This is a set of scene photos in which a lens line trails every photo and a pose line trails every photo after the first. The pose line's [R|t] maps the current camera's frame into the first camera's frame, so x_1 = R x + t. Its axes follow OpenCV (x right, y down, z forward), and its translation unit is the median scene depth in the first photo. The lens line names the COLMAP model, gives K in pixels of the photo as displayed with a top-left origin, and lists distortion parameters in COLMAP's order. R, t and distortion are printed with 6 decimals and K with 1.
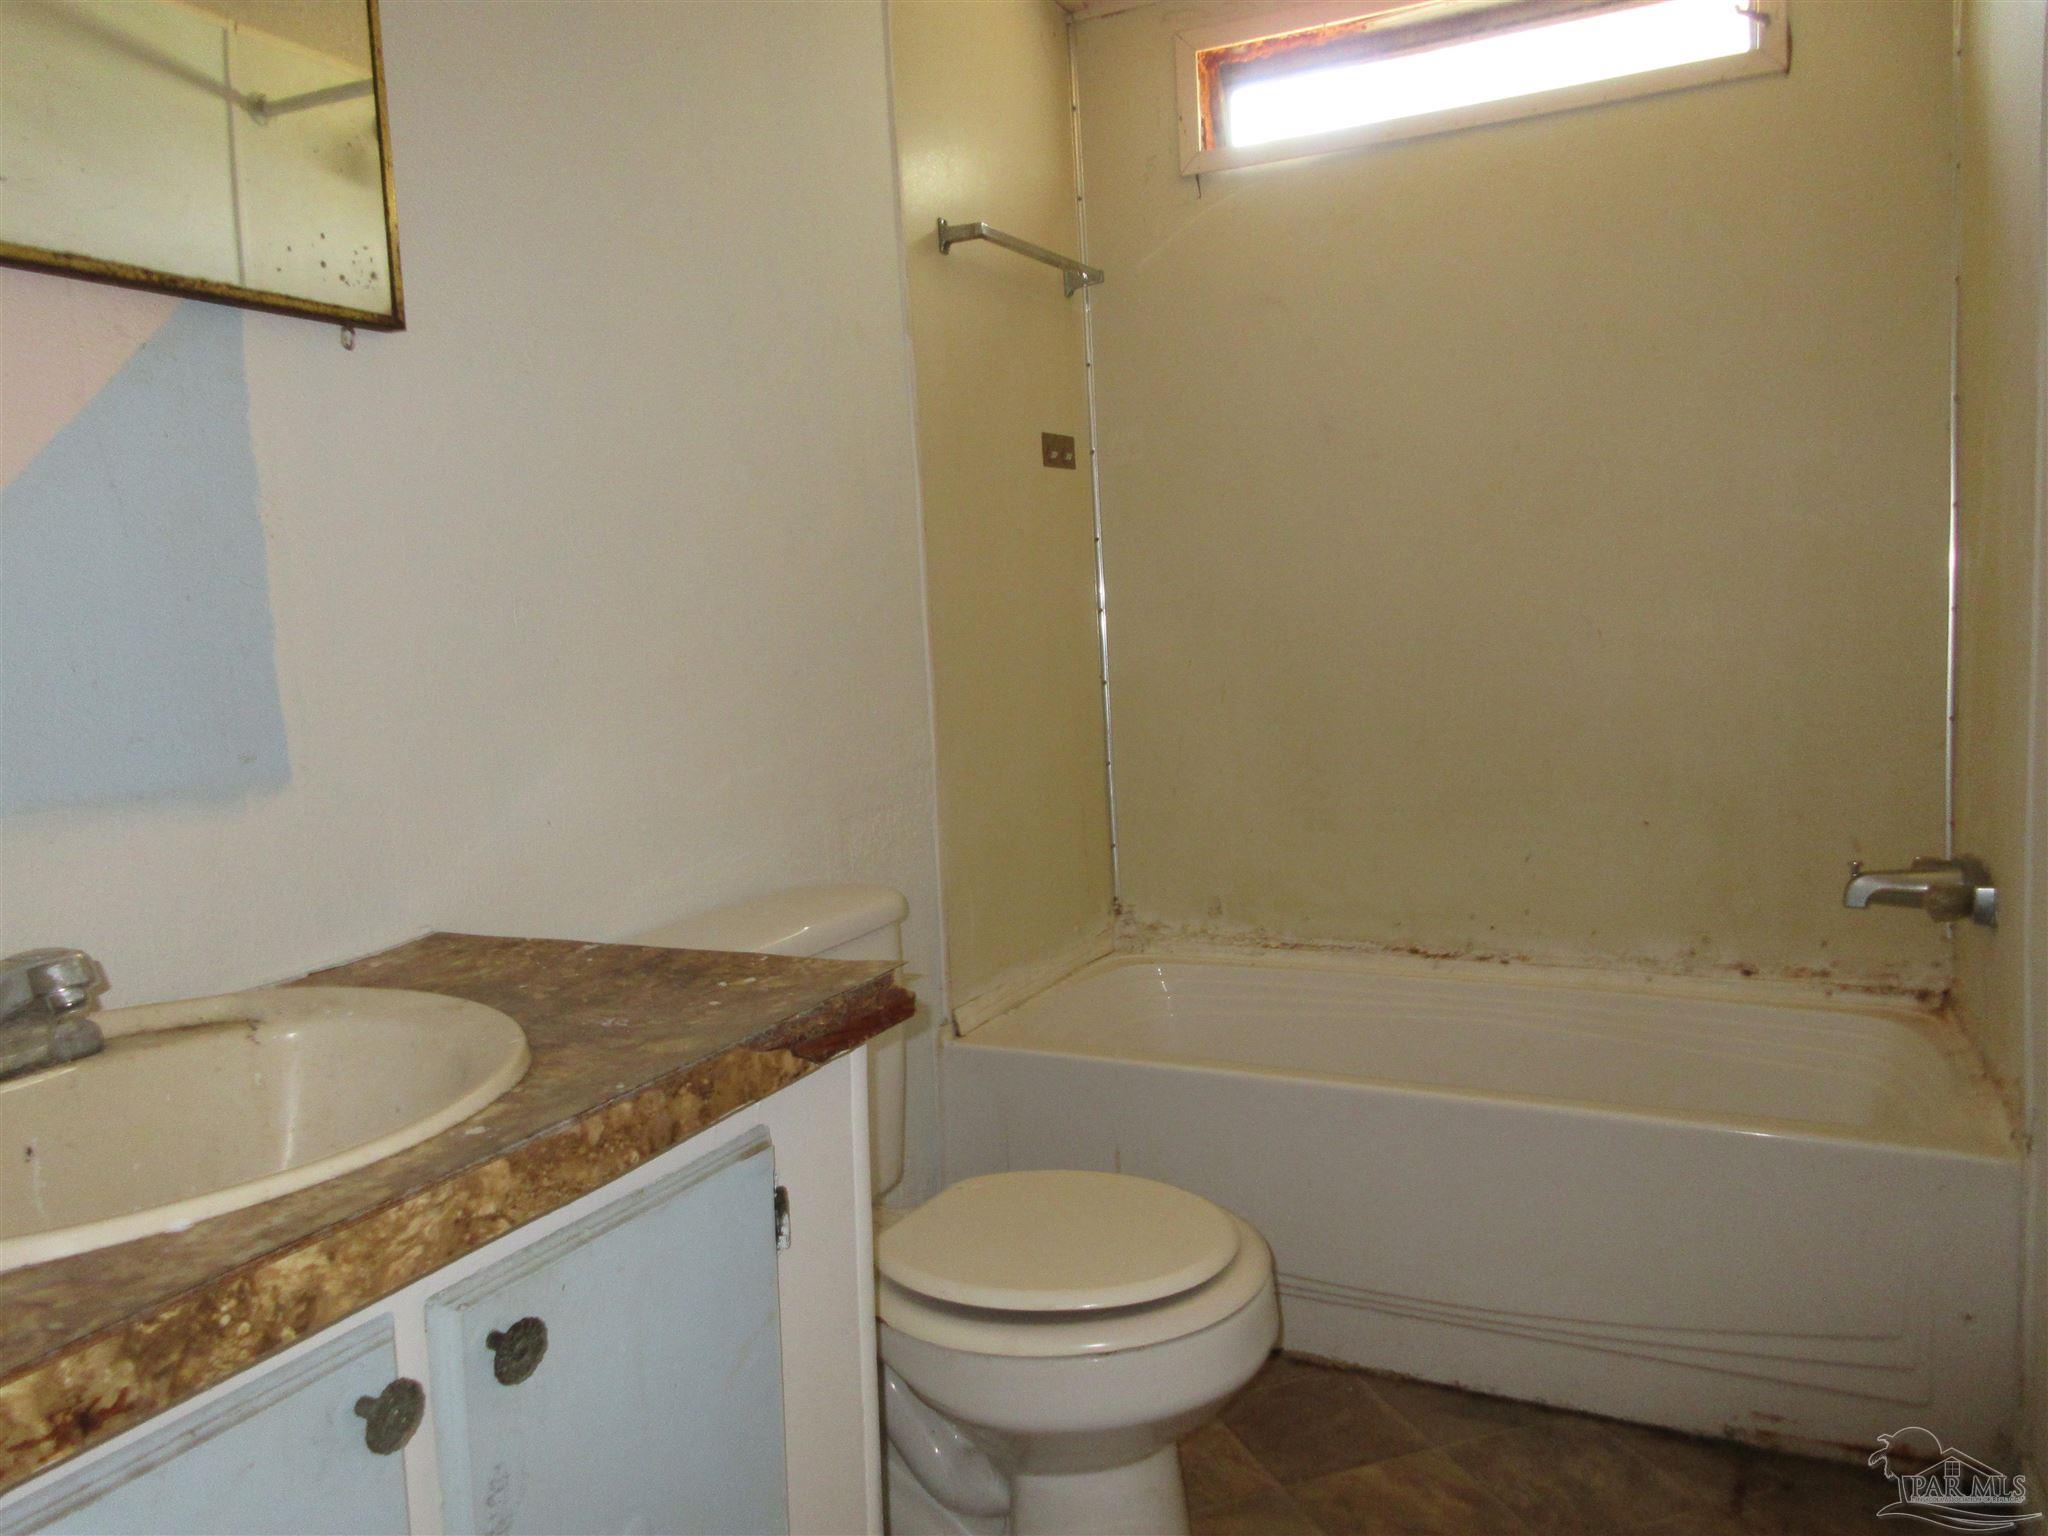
lens RADIAL K [[1525.7, 0, 1050.1], [0, 1525.7, 749.2], [0, 0, 1]] dist [0.056239, -0.033179]
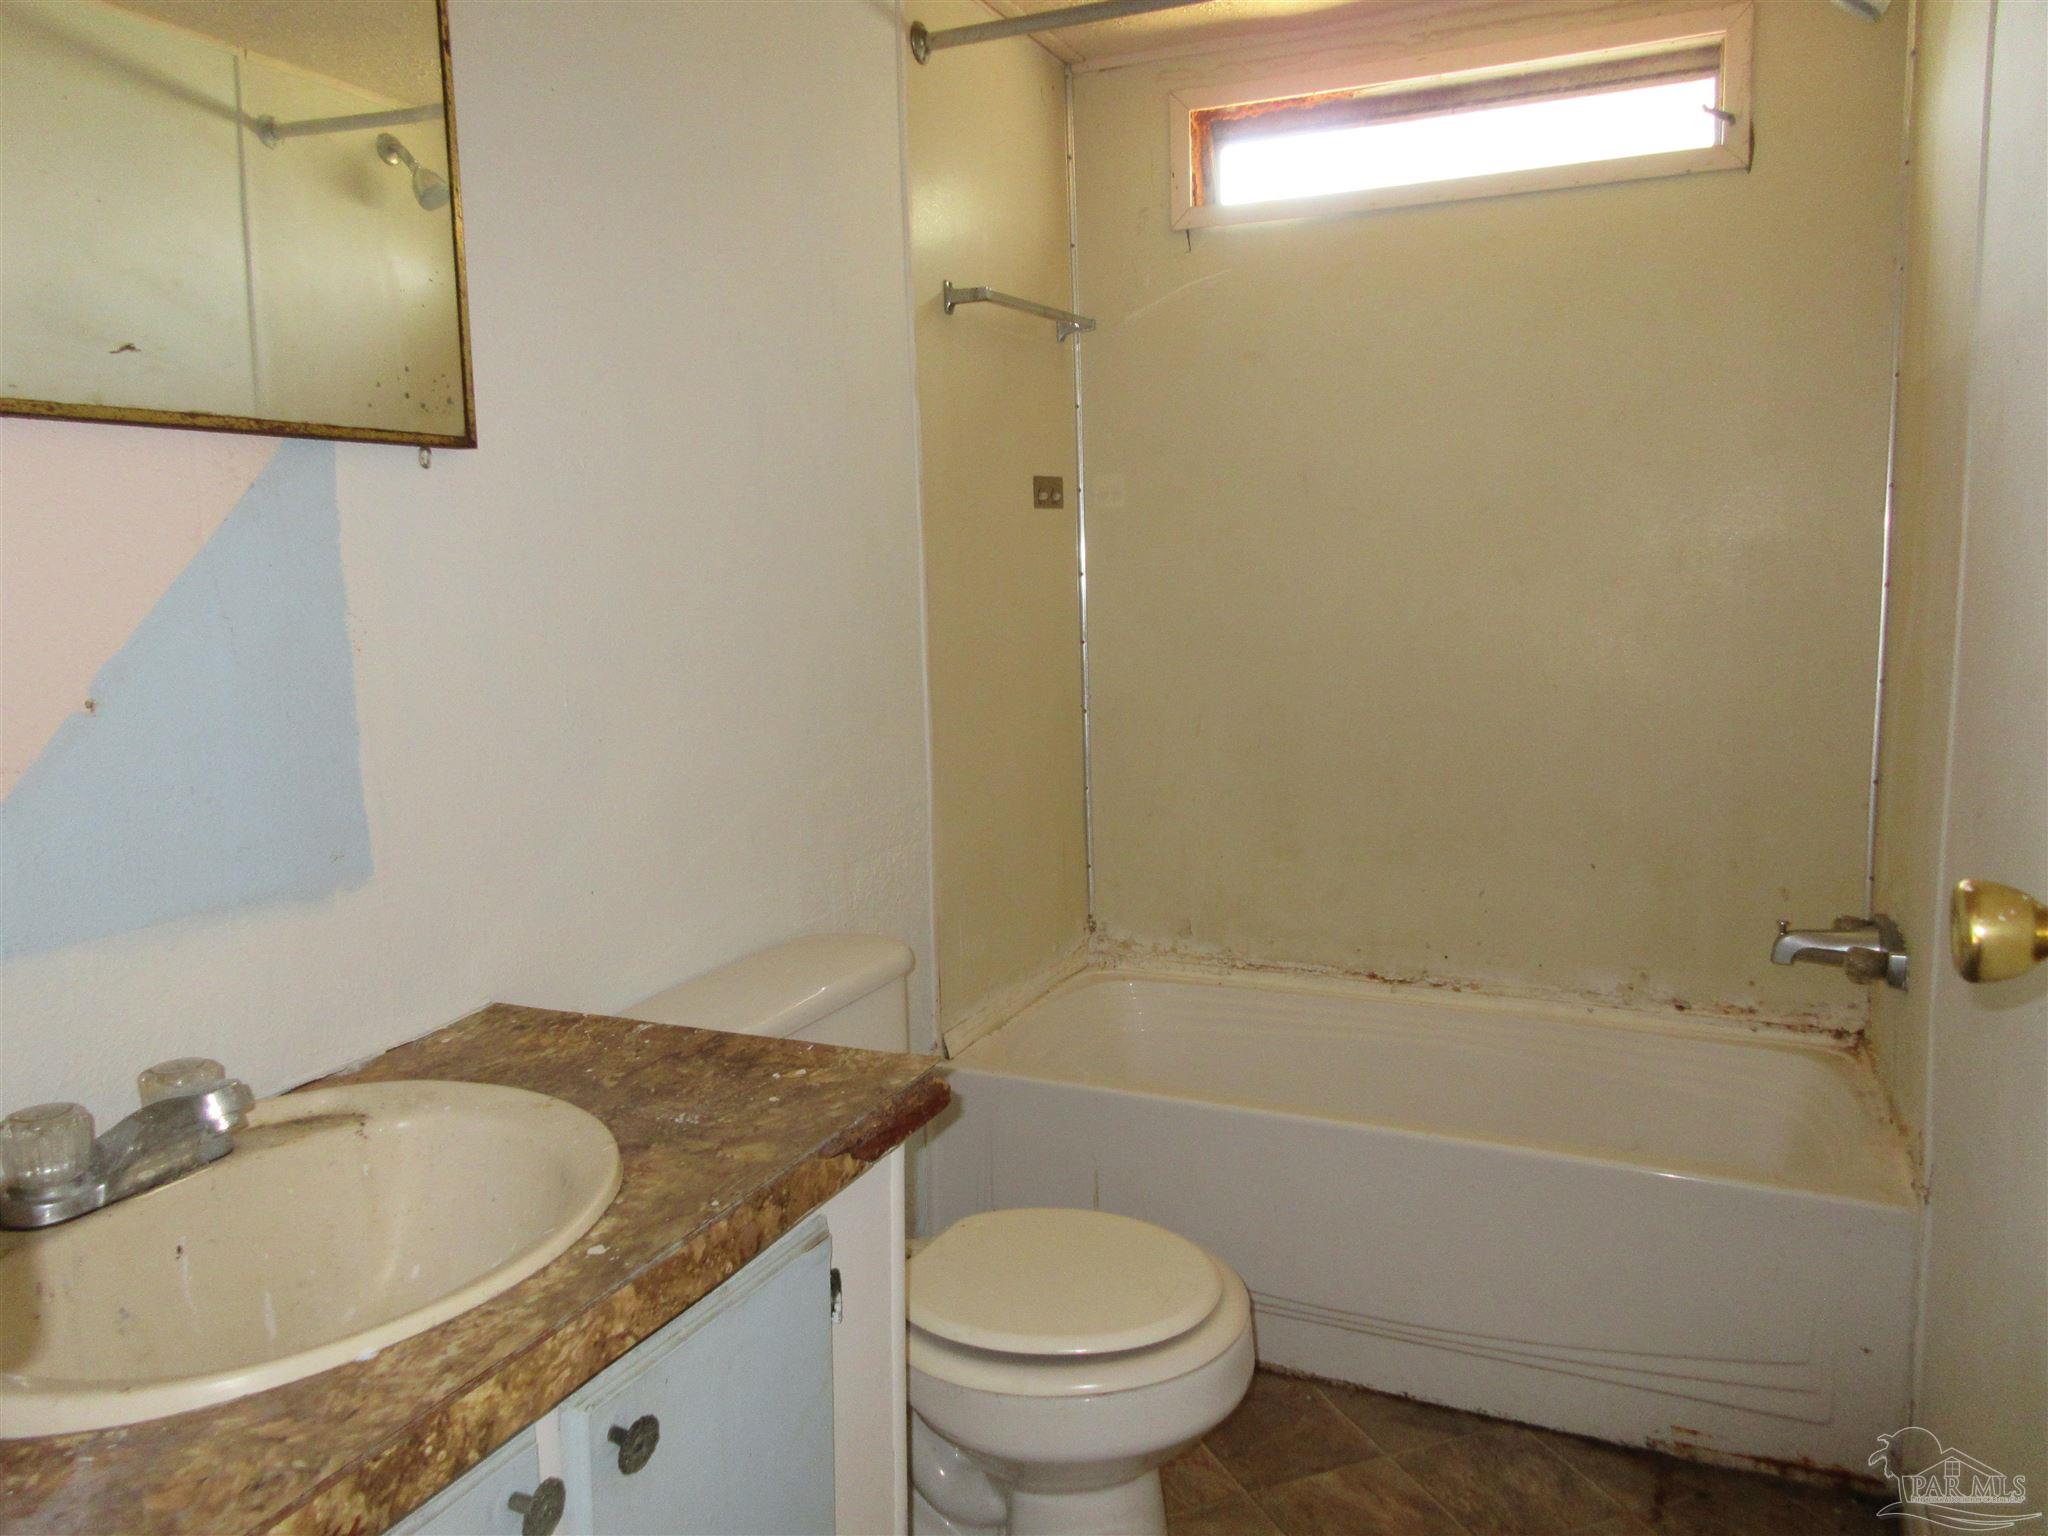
lens RADIAL K [[1525.7, 0, 1050.1], [0, 1525.7, 749.2], [0, 0, 1]] dist [0.056239, -0.033179]
pose [[0.999099, 0.021607, 0.036518, -0.040253], [-0.022817, 0.999193, 0.033059, -0.080094], [-0.035774, -0.033863, 0.998786, -0.067765]]
